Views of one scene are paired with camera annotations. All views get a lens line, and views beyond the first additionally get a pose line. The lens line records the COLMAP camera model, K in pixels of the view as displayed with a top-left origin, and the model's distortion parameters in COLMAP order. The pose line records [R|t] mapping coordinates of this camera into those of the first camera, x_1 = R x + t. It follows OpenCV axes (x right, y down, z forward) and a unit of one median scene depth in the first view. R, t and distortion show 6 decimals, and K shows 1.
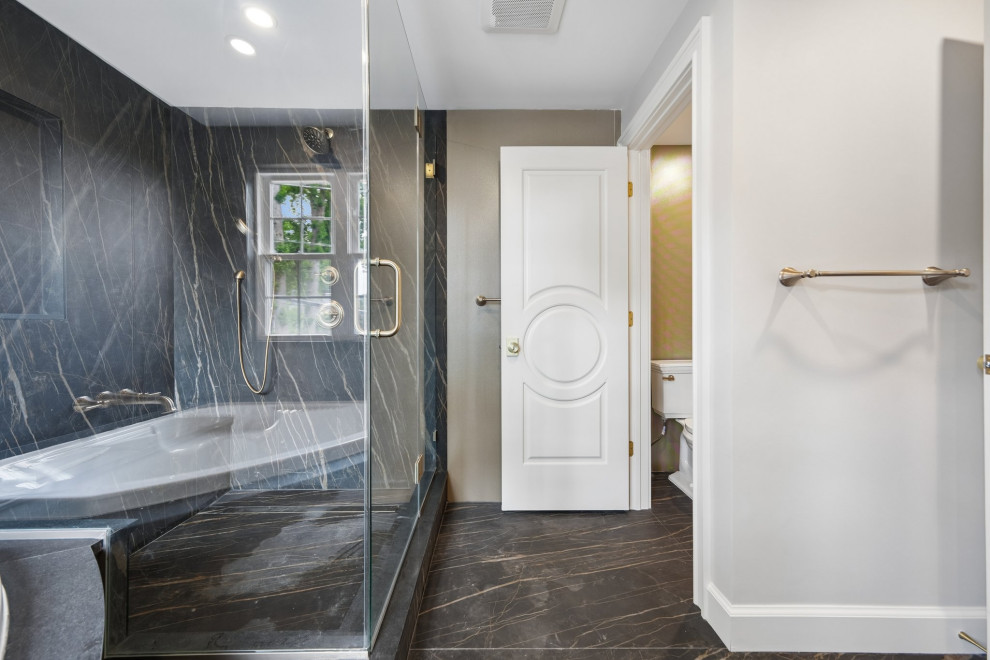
lens RADIAL K [[383.7, 0, 486.5], [0, 383.7, 331.7], [0, 0, 1]] dist [0.003778, 0.001411]
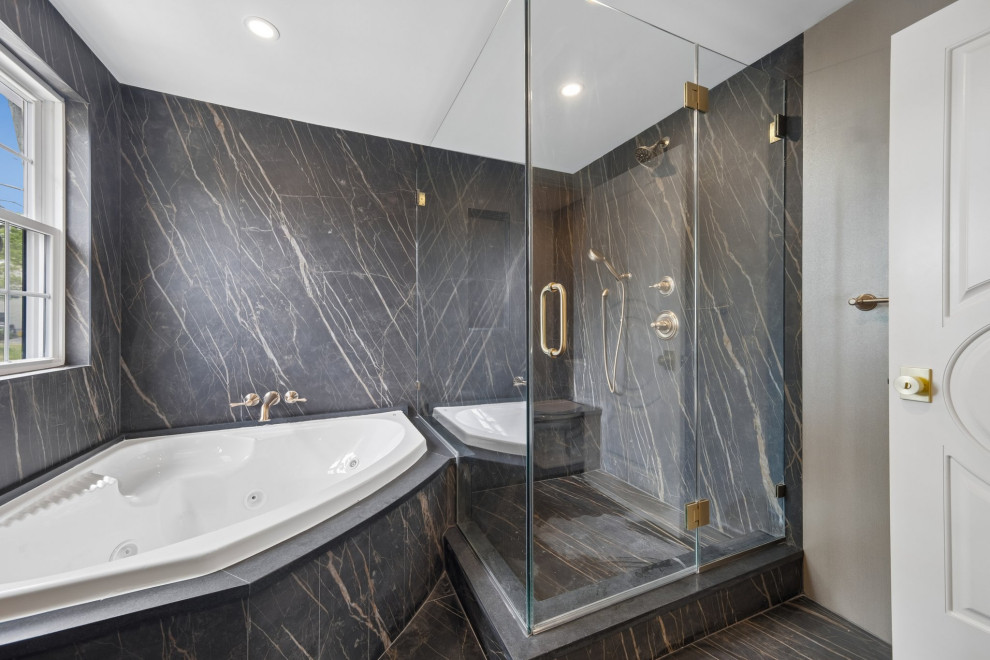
lens RADIAL K [[383.7, 0, 492.2], [0, 383.7, 328.4], [0, 0, 1]] dist [0.003778, 0.001411]
pose [[0.378249, 0.006902, -0.925678, 0.339113], [-0.010121, 0.999943, 0.003320, -0.035509], [0.925649, 0.008112, 0.378297, 0.217769]]
